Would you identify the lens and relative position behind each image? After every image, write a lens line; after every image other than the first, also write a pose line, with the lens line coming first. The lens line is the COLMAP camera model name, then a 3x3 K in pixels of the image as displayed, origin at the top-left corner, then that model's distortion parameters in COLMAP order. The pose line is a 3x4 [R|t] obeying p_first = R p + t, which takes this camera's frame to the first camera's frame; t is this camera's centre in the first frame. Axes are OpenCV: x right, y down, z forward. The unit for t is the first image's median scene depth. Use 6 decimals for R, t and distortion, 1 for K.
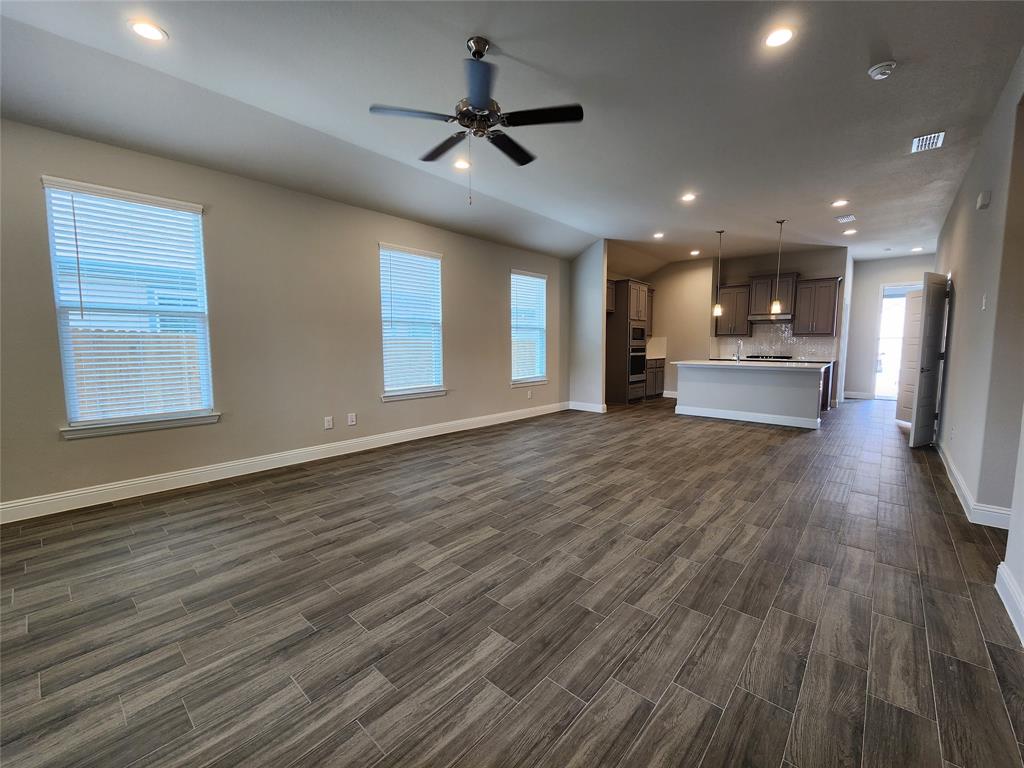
lens RADIAL K [[421.4, 0, 519.8], [0, 421.4, 380.7], [0, 0, 1]] dist [0.000102, -0.001220]
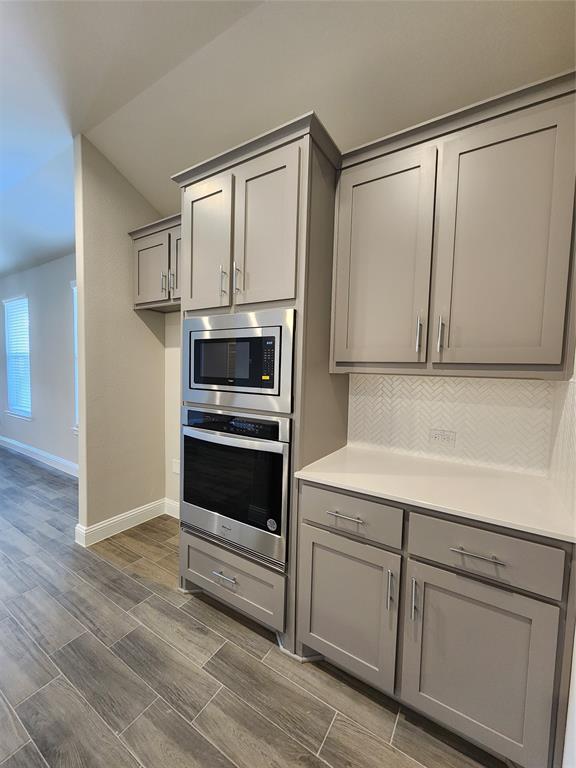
lens RADIAL K [[316.0, 0, 289.4], [0, 316.0, 389.0], [0, 0, 1]] dist [0.000102, -0.001220]
pose [[0.148607, 0.067873, -0.986564, 1.176372], [-0.107425, 0.992846, 0.052124, -0.265859], [0.983044, 0.098235, 0.154835, 2.487389]]
